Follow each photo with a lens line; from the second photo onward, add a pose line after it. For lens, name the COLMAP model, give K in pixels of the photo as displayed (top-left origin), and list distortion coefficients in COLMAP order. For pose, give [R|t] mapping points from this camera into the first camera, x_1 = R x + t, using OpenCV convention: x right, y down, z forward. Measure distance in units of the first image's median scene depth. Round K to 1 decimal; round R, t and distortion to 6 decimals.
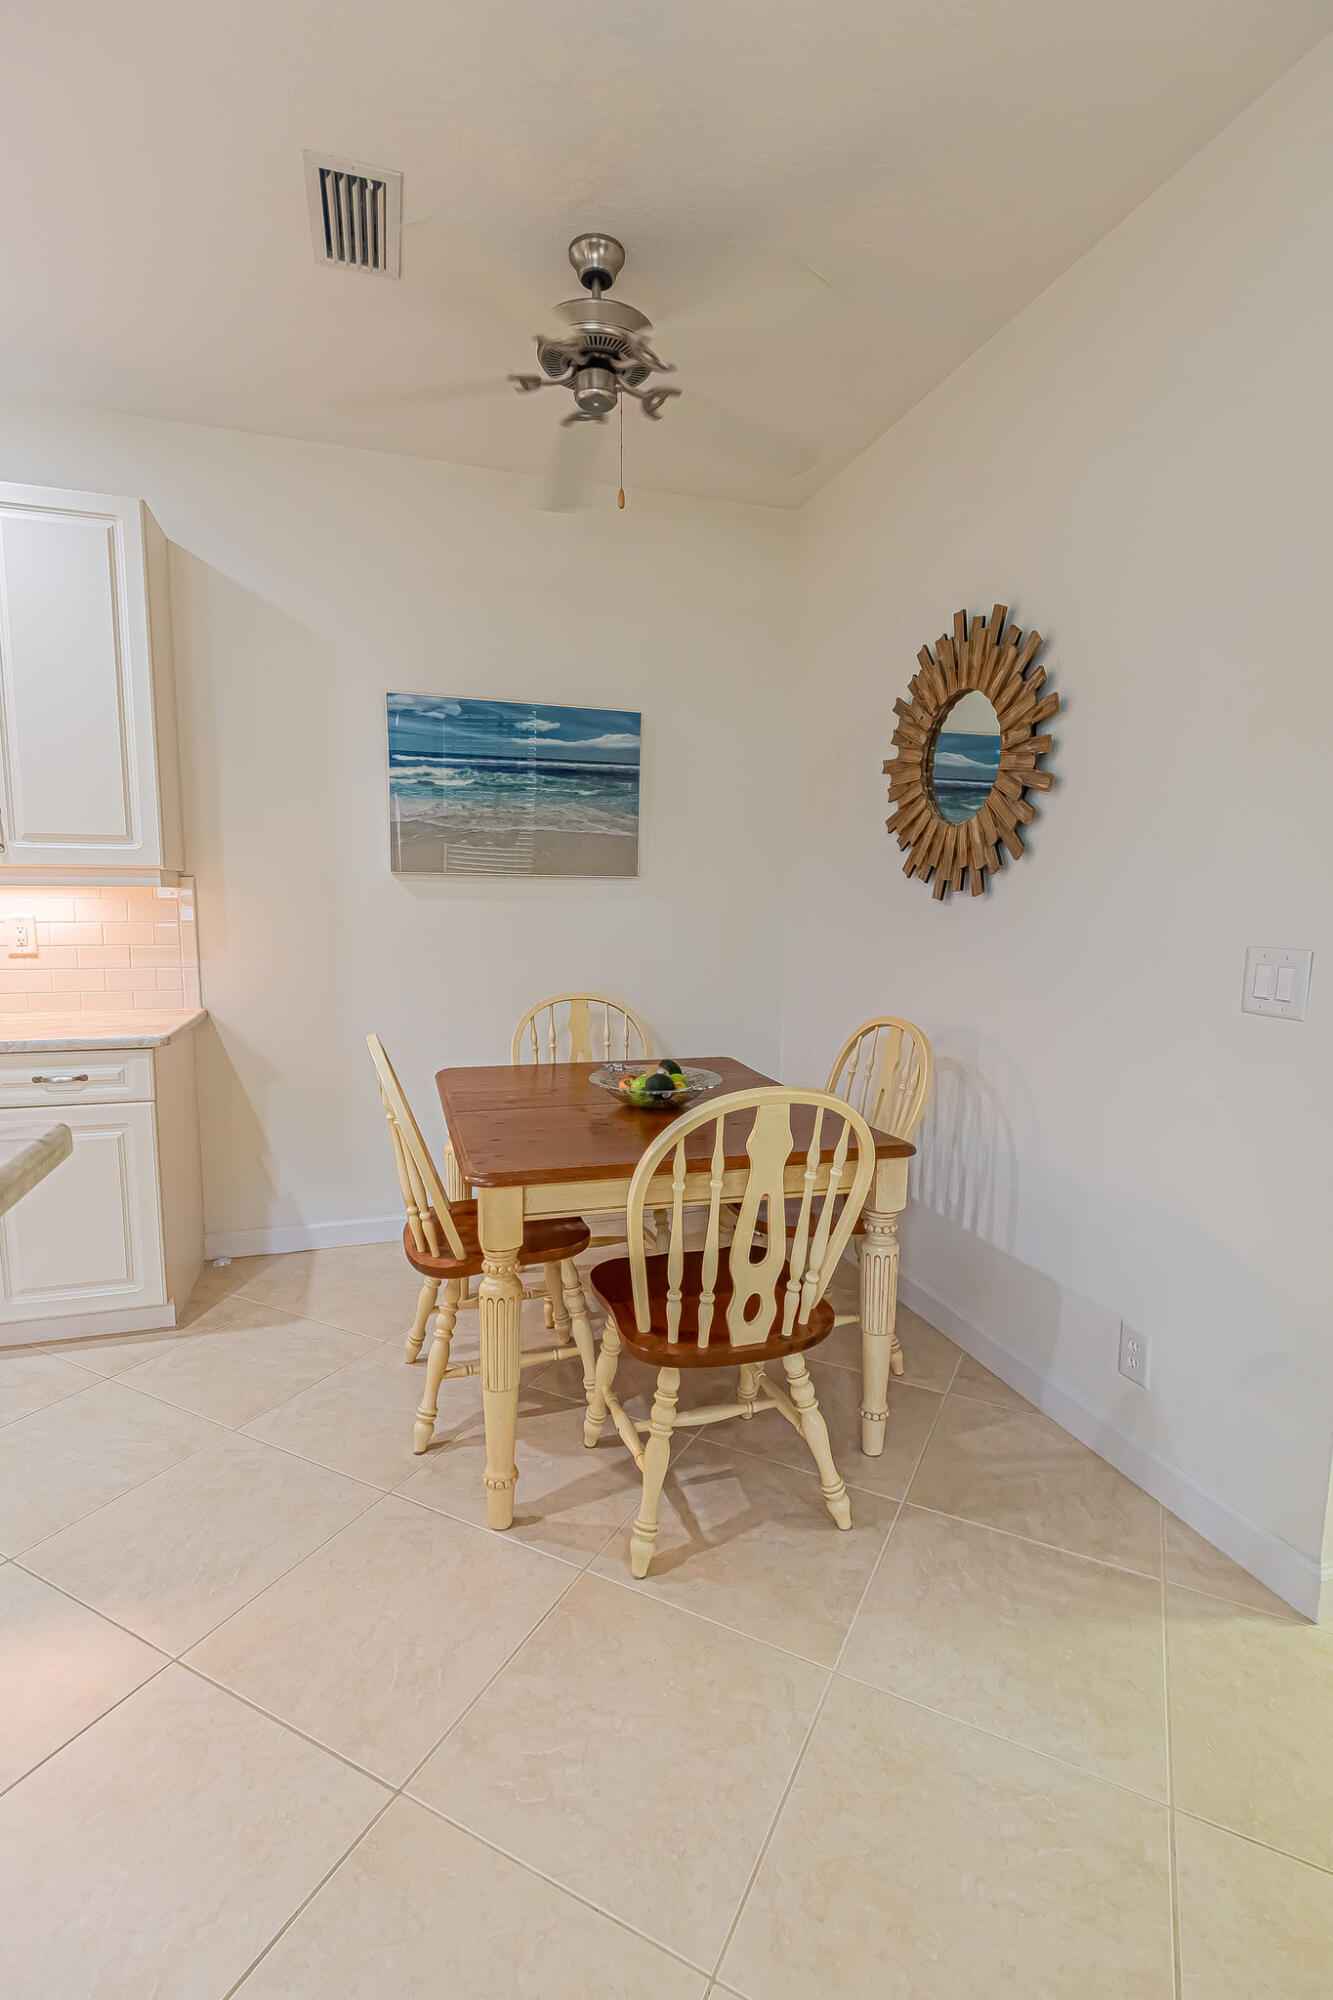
lens RADIAL K [[897.0, 0, 676.6], [0, 897.0, 1011.2], [0, 0, 1]] dist [0.000633, -0.000852]
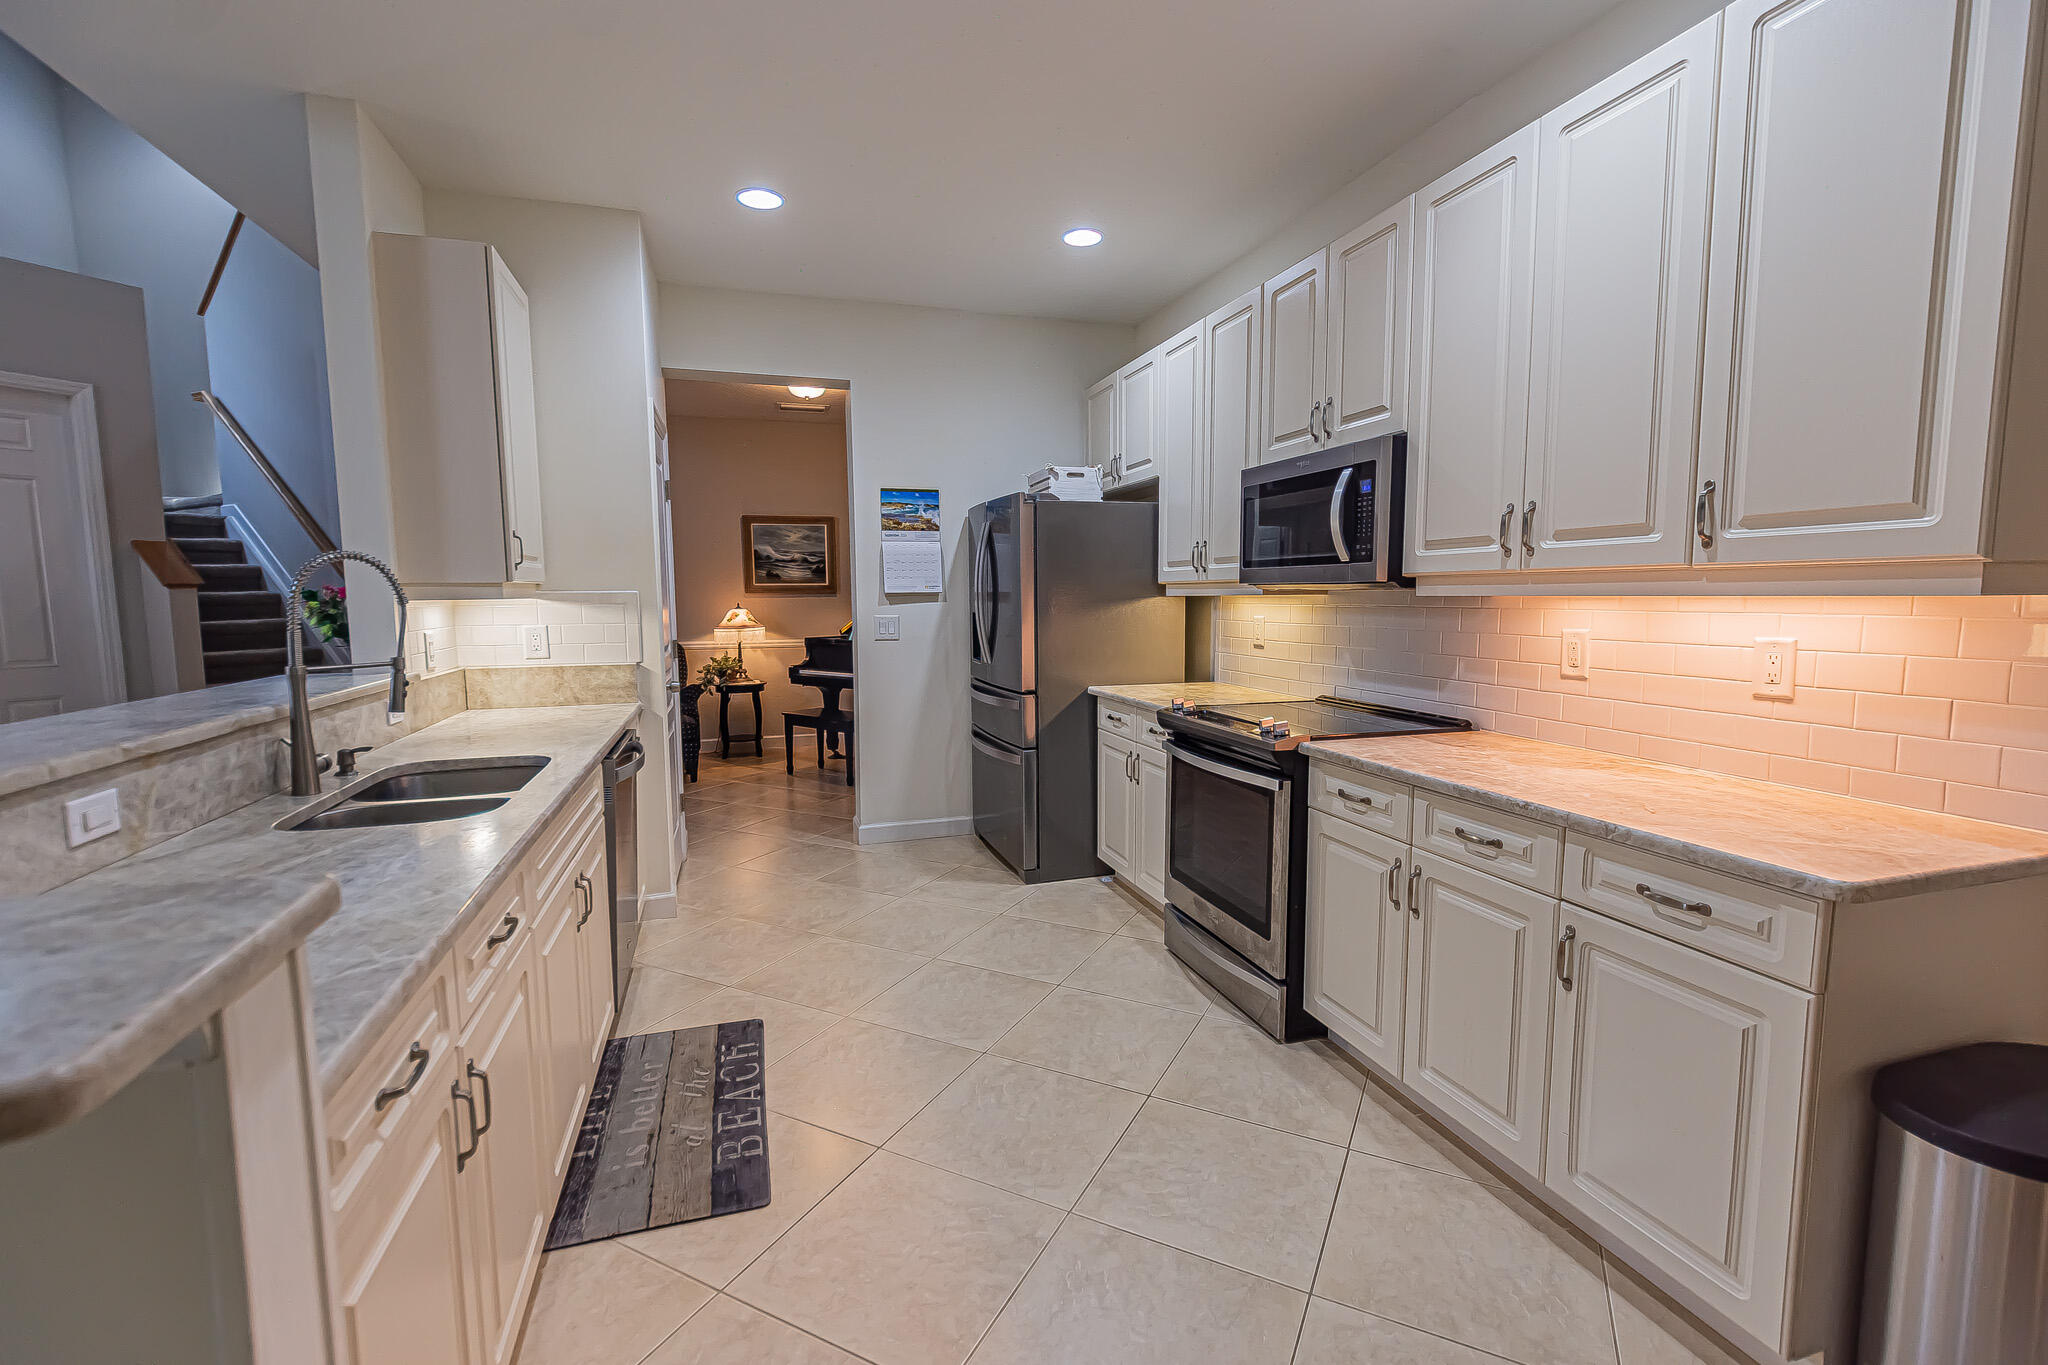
lens RADIAL K [[918.5, 0, 1038.8], [0, 918.5, 682.7], [0, 0, 1]] dist [0.000633, -0.000852]
pose [[-0.003783, 0.089225, -0.996004, -0.044943], [-0.124338, 0.988240, 0.089002, -0.069519], [0.992233, 0.124178, 0.007356, 0.470464]]
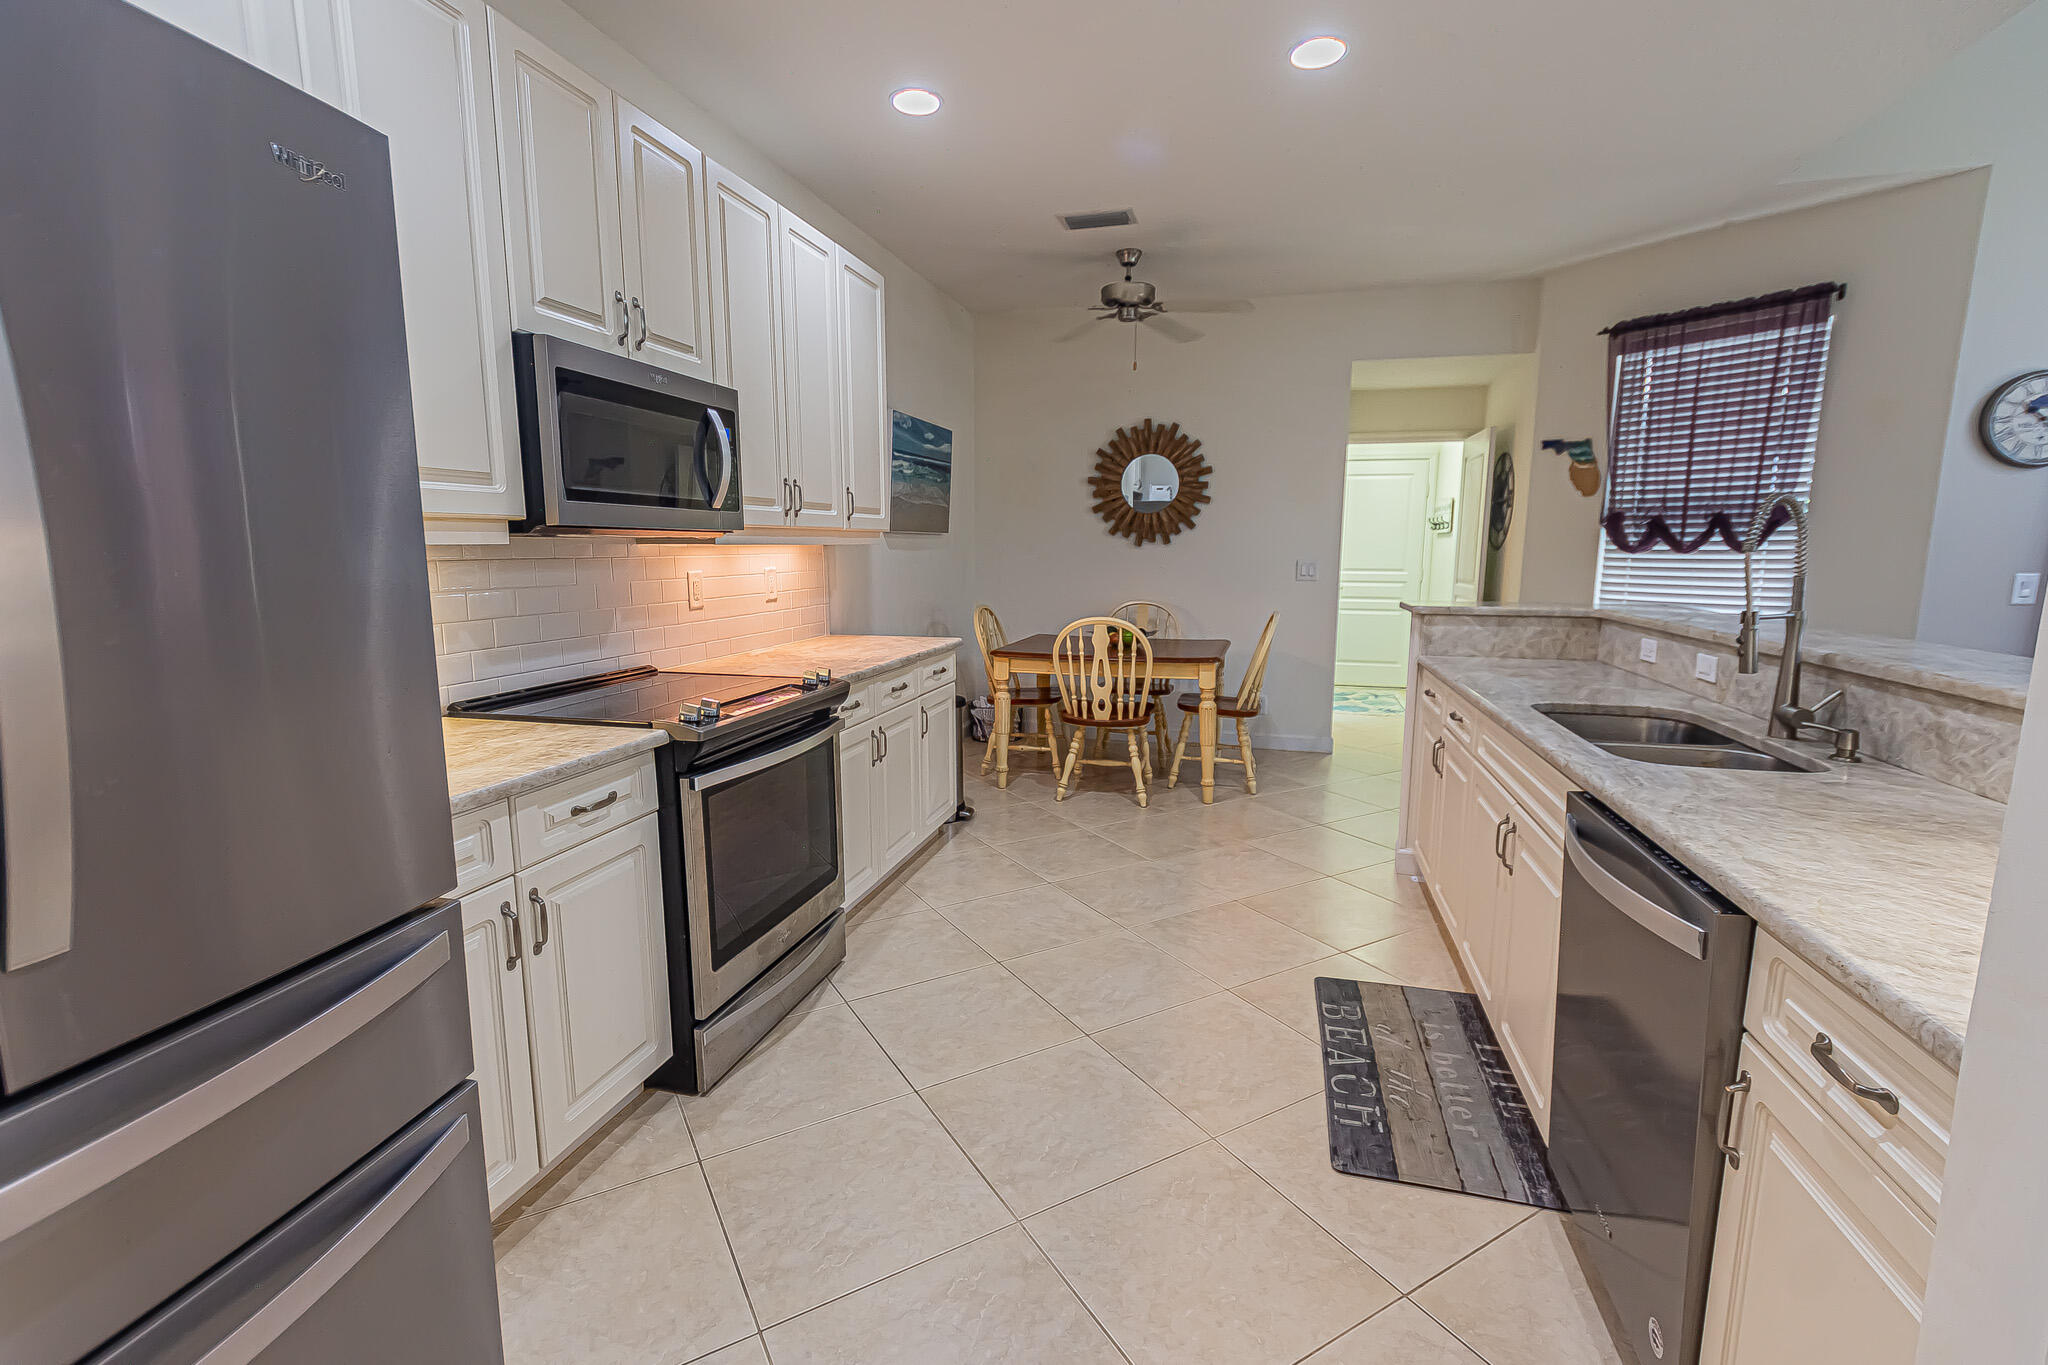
lens RADIAL K [[918.5, 0, 1024.1], [0, 918.5, 685.9], [0, 0, 1]] dist [0.000633, -0.000852]
pose [[0.543535, -0.136759, 0.828171, -1.707293], [0.110827, 0.989693, 0.090695, -0.021169], [-0.832038, 0.042488, 0.553089, 0.006582]]
